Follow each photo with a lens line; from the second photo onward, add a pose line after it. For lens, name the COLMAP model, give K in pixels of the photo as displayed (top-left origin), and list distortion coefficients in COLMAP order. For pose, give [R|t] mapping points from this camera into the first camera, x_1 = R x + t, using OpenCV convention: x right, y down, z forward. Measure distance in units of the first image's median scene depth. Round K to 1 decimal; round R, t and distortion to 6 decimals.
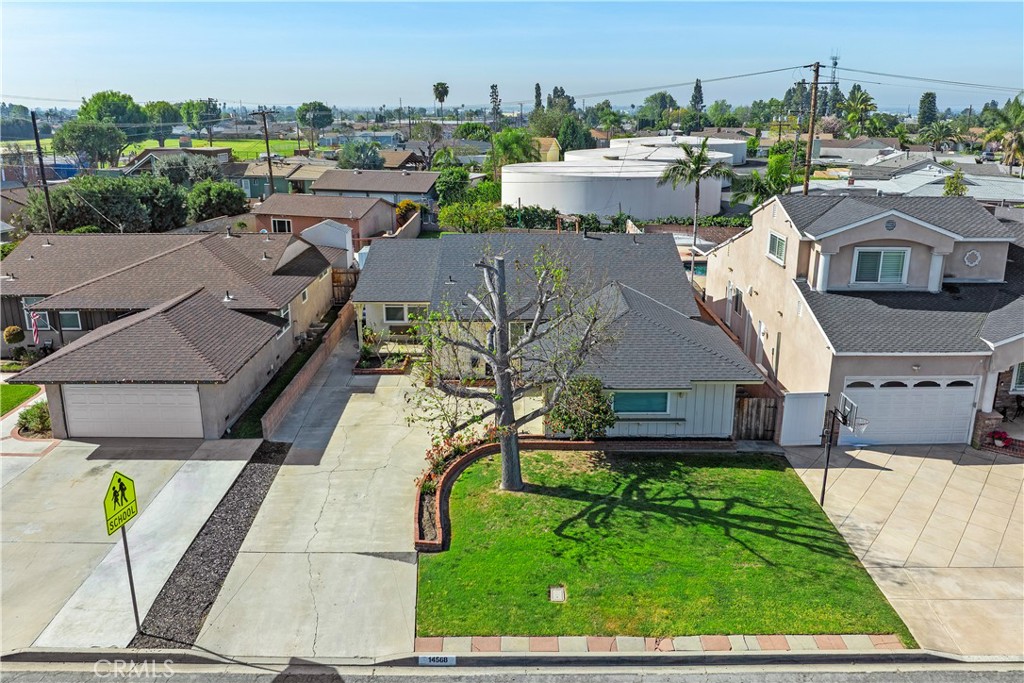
lens RADIAL K [[755.1, 0, 509.1], [0, 755.1, 305.3], [0, 0, 1]] dist [-0.044728, 0.008301]
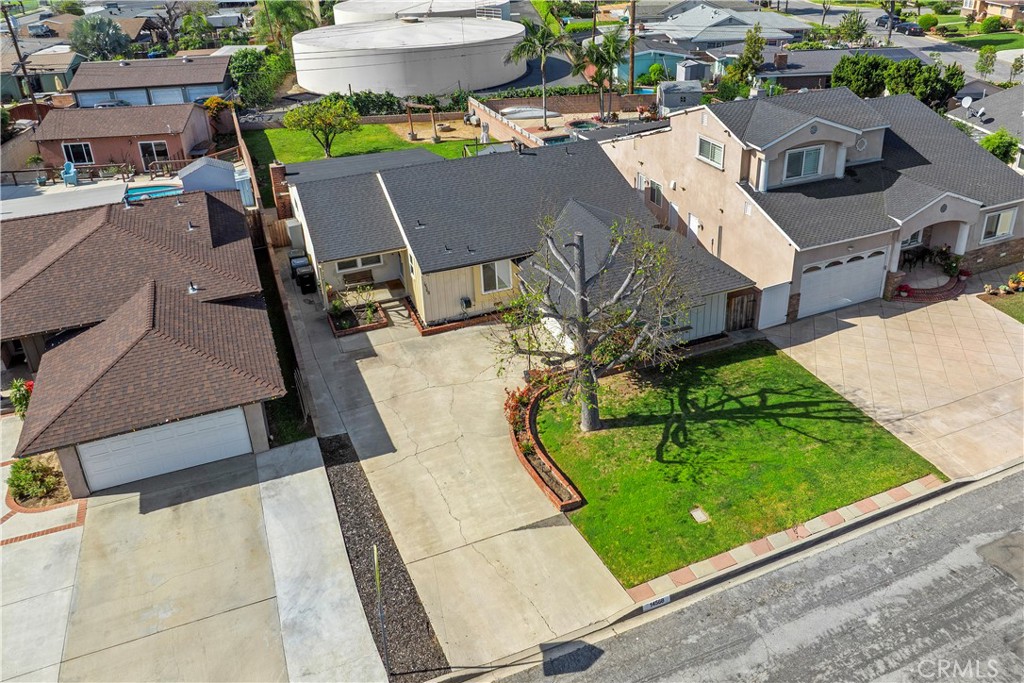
lens RADIAL K [[788.2, 0, 527.8], [0, 788.2, 254.9], [0, 0, 1]] dist [-0.033975, -0.002931]
pose [[0.921406, -0.180971, 0.343889, -0.402735], [0.126423, 0.976401, 0.175097, -0.204422], [-0.367461, -0.117860, 0.922541, -0.005788]]
